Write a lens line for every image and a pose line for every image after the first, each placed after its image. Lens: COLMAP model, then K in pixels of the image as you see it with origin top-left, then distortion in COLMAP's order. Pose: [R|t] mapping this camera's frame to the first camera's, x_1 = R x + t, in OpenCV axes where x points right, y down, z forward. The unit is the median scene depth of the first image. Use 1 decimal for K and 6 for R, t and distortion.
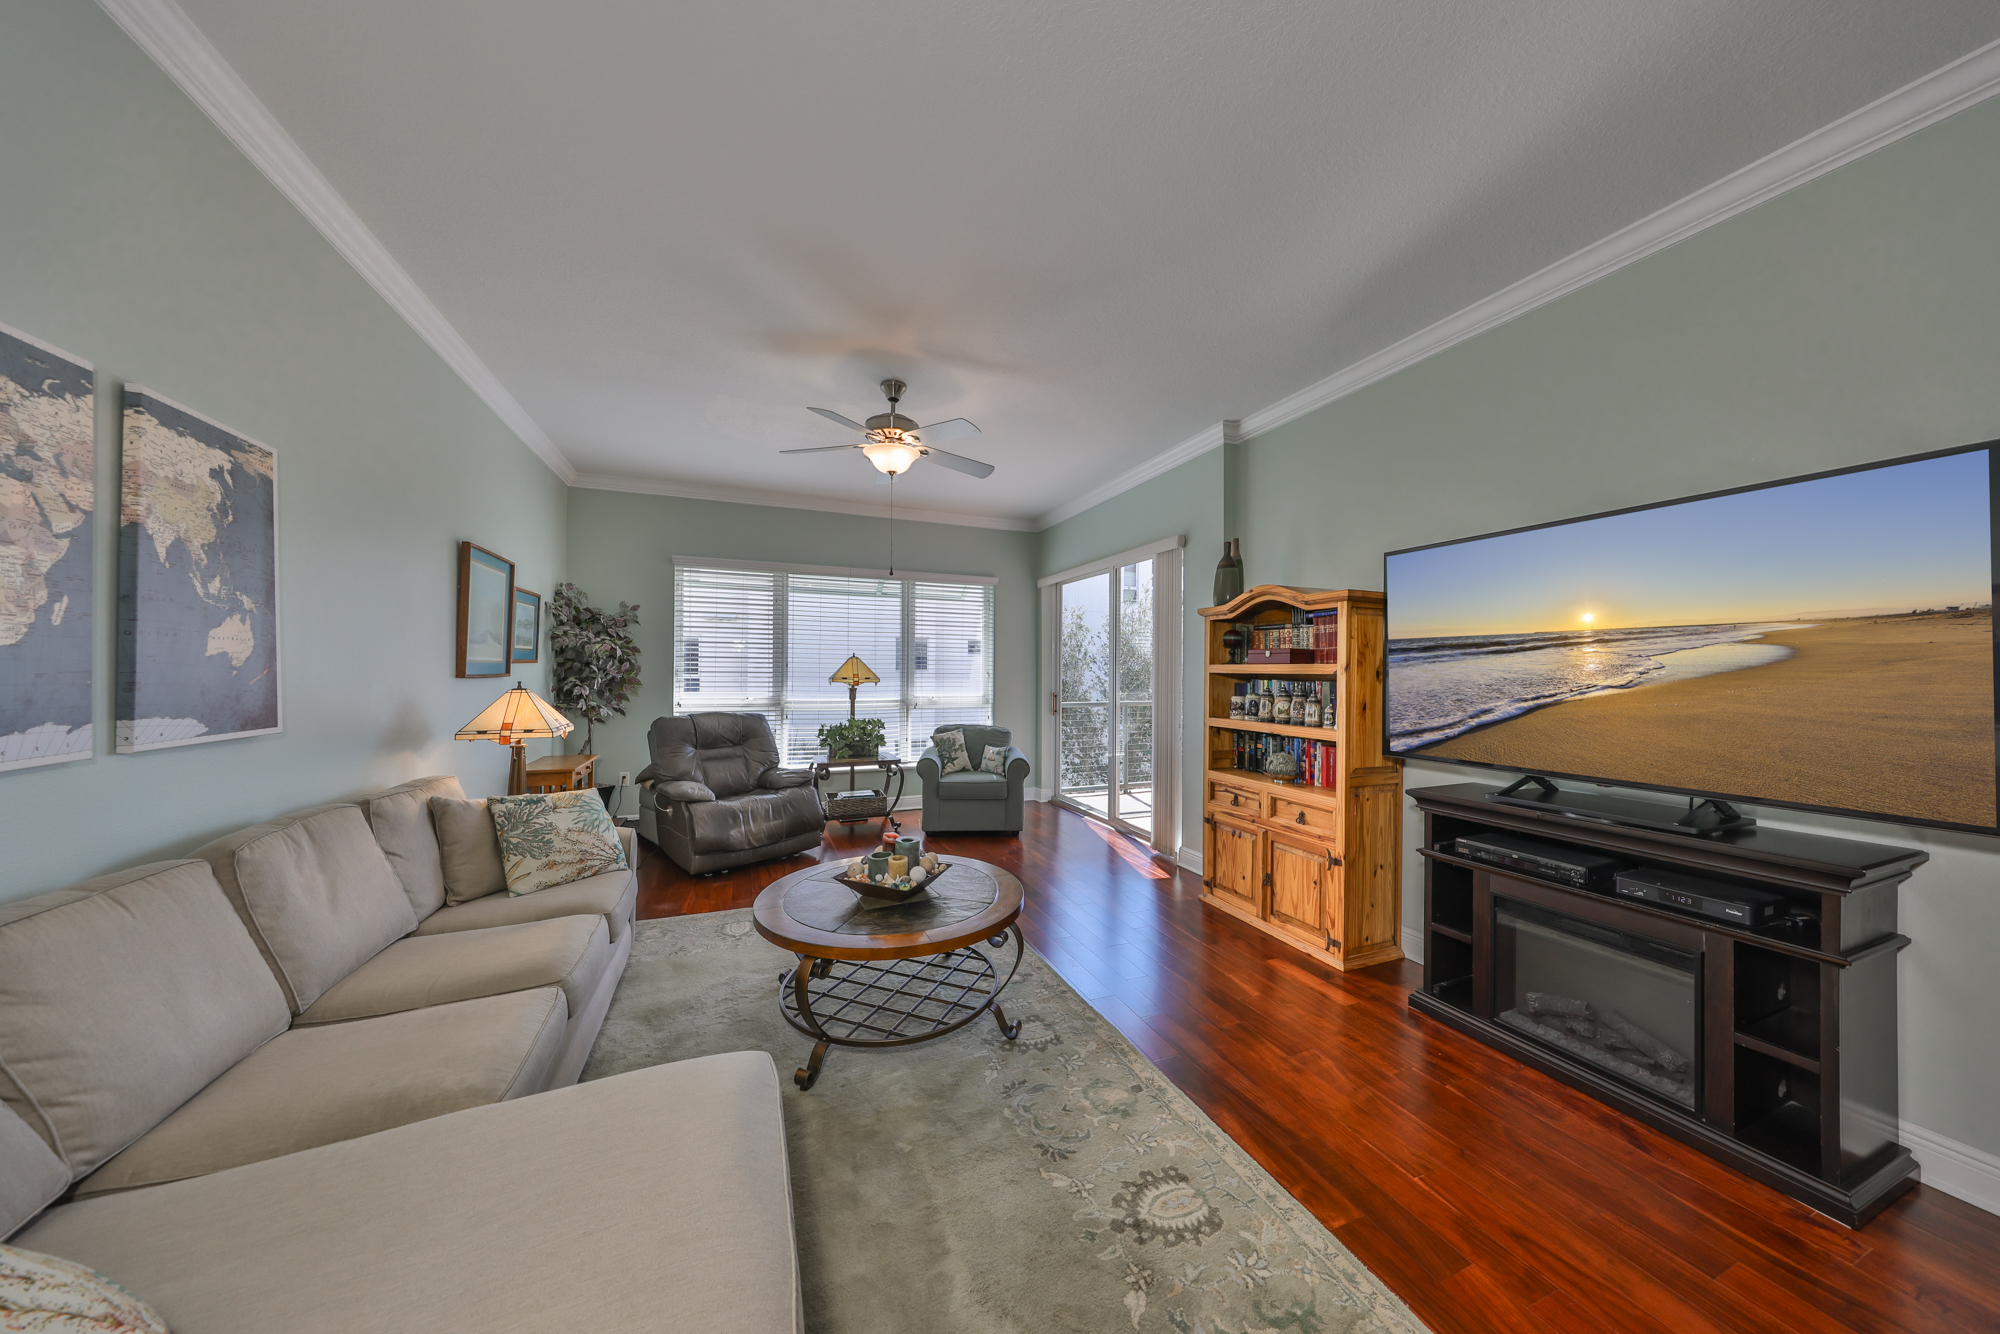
lens RADIAL K [[627.3, 0, 971.1], [0, 627.3, 664.6], [0, 0, 1]] dist [0.005297, -0.000156]
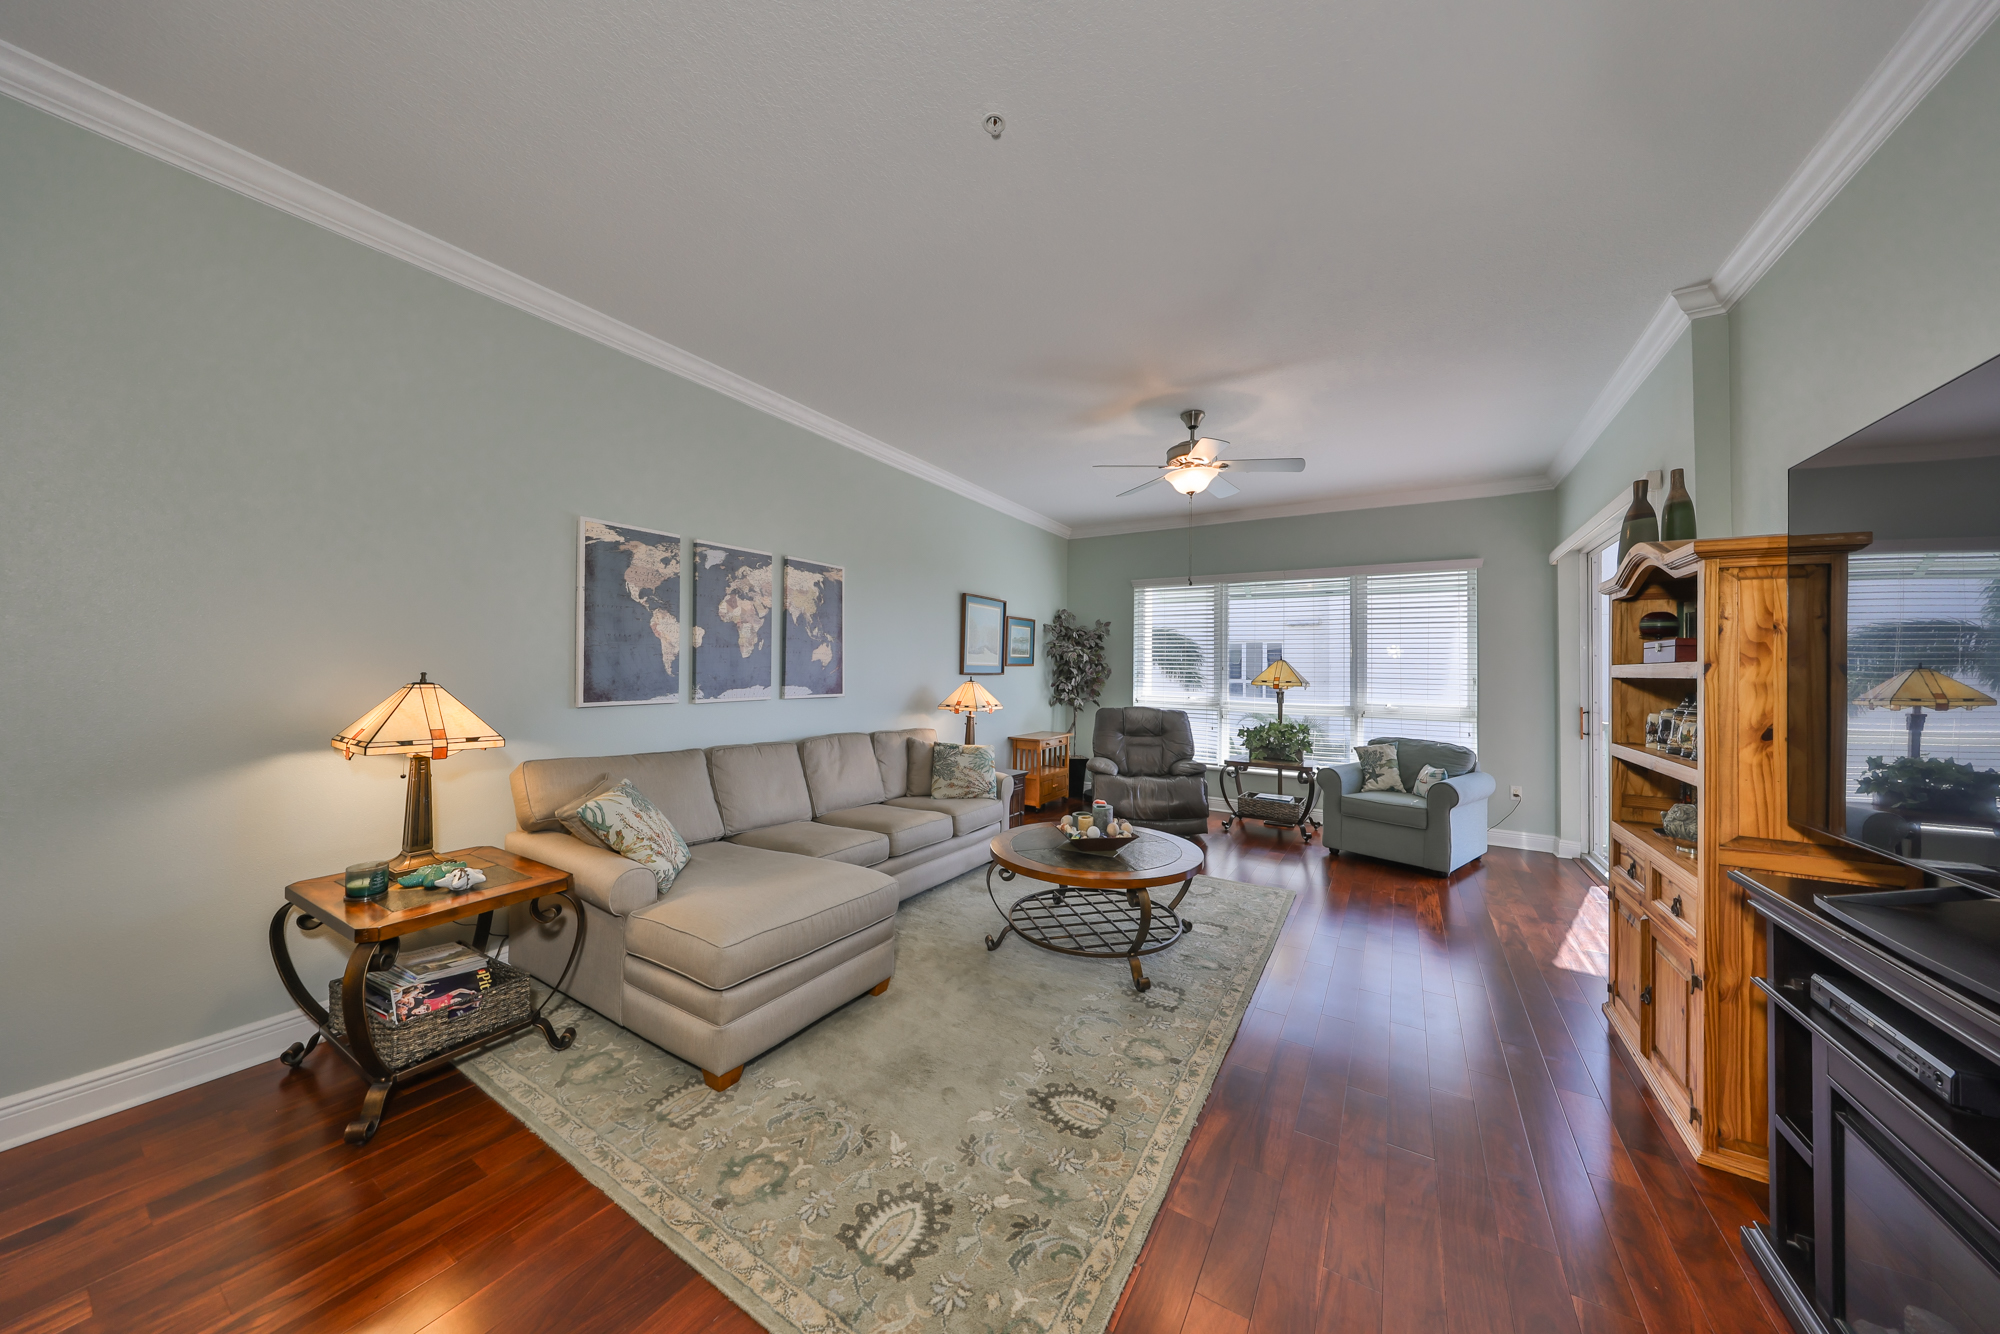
lens RADIAL K [[627.3, 0, 1006.2], [0, 627.3, 663.0], [0, 0, 1]] dist [0.005297, -0.000156]
pose [[0.607648, -0.006900, -0.794176, 0.610063], [-0.004764, 0.999913, -0.012333, 0.010355], [0.794192, 0.011278, 0.607562, 0.077625]]
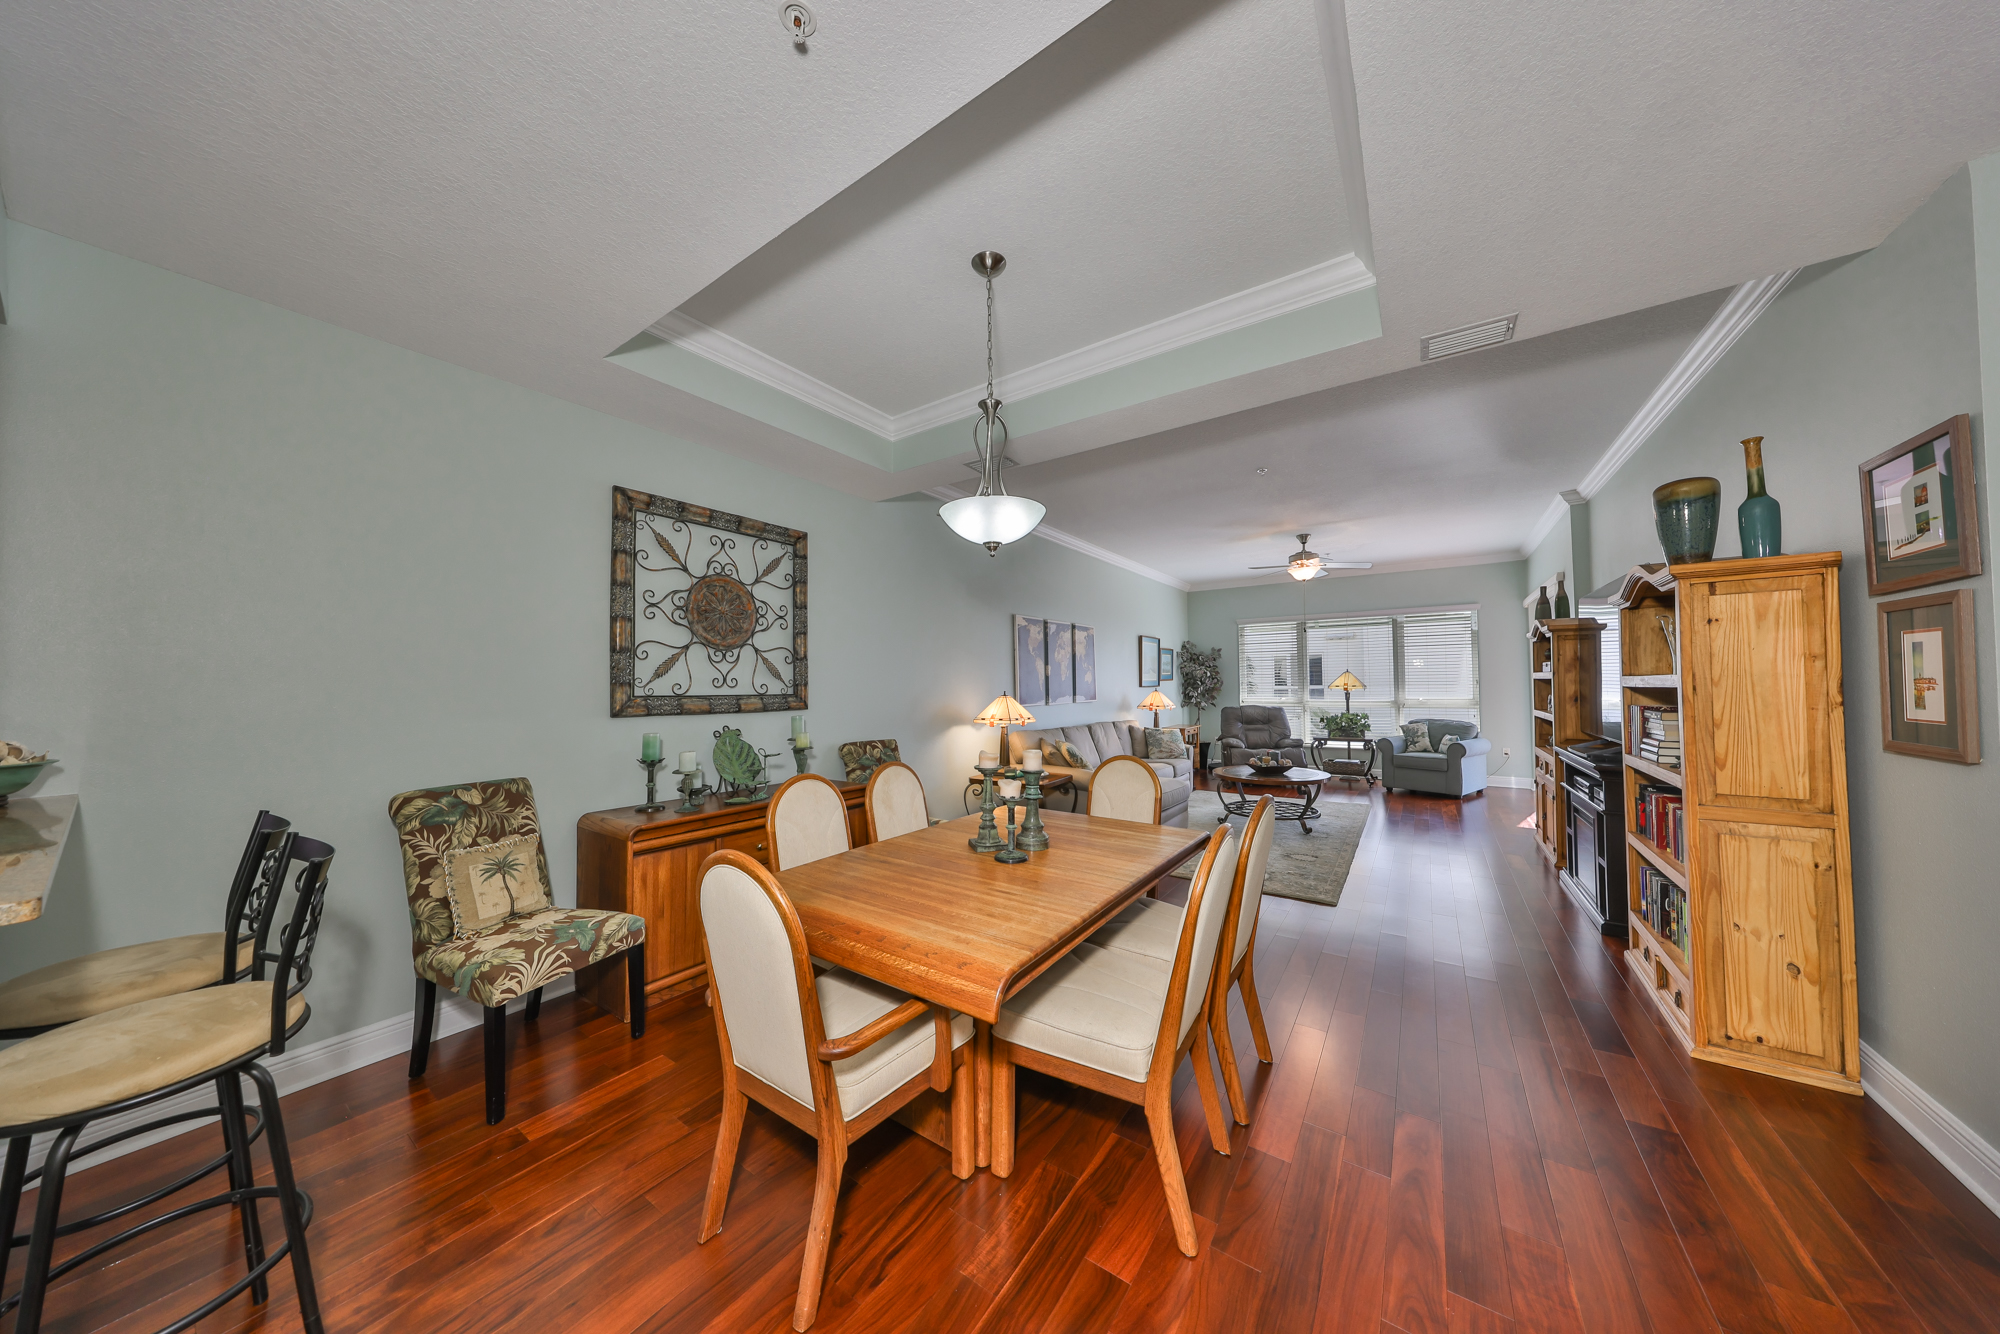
lens RADIAL K [[627.3, 0, 998.8], [0, 627.3, 682.8], [0, 0, 1]] dist [0.005297, -0.000156]
pose [[0.576772, -0.016314, -0.816743, 1.015482], [0.023559, 0.999717, -0.003331, -0.002886], [0.816566, -0.017321, 0.576993, -1.022515]]
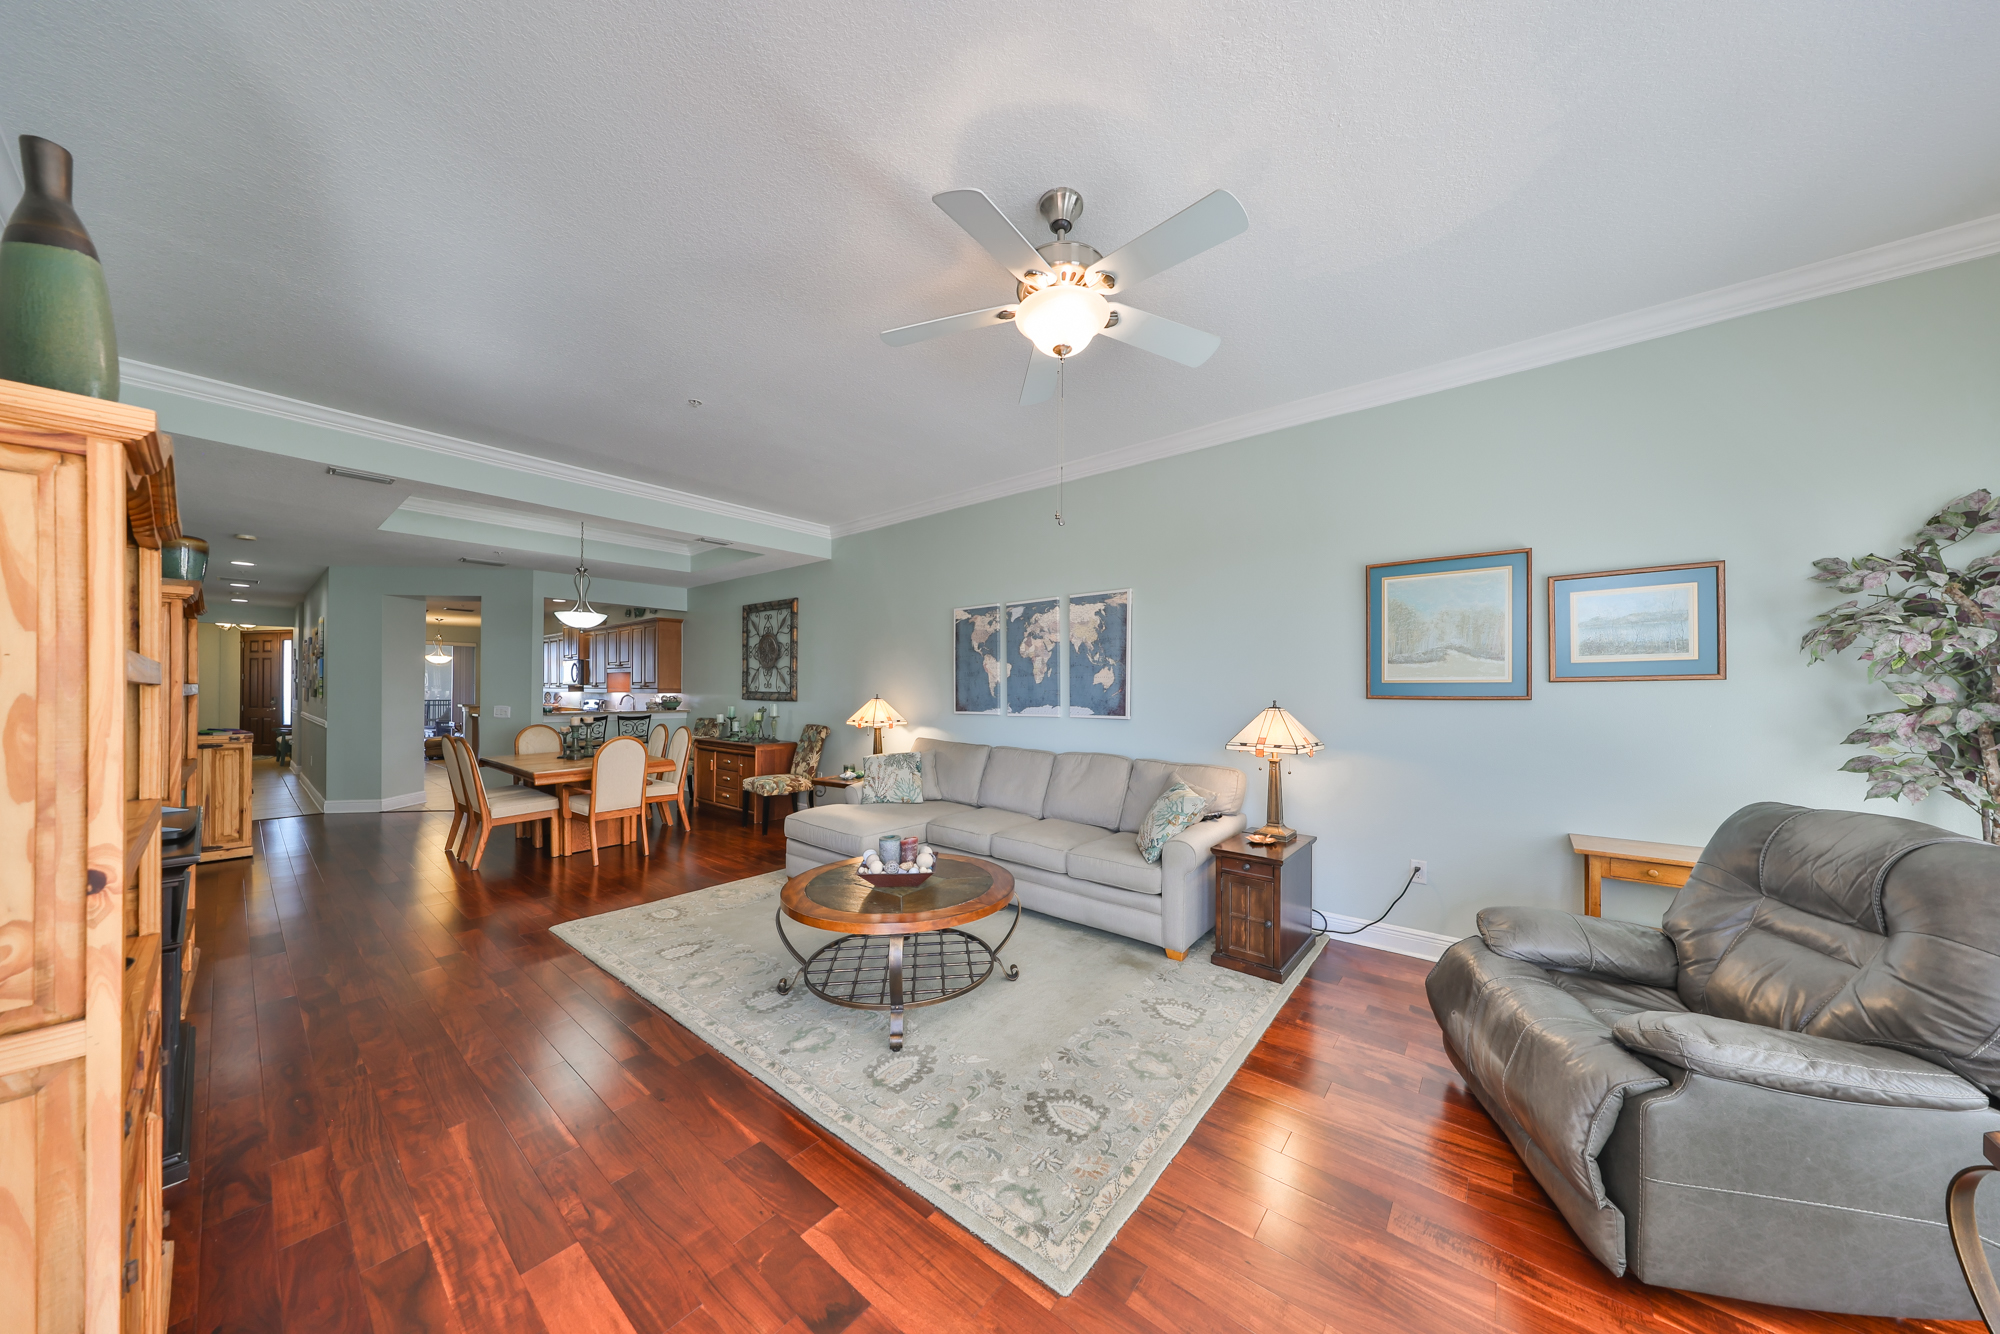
lens RADIAL K [[627.3, 0, 969.7], [0, 627.3, 685.5], [0, 0, 1]] dist [0.005297, -0.000156]
pose [[-0.873771, -0.008770, -0.486259, 0.267423], [-0.001098, 0.999870, -0.016062, 0.017551], [0.486337, -0.013501, -0.873667, 1.640874]]
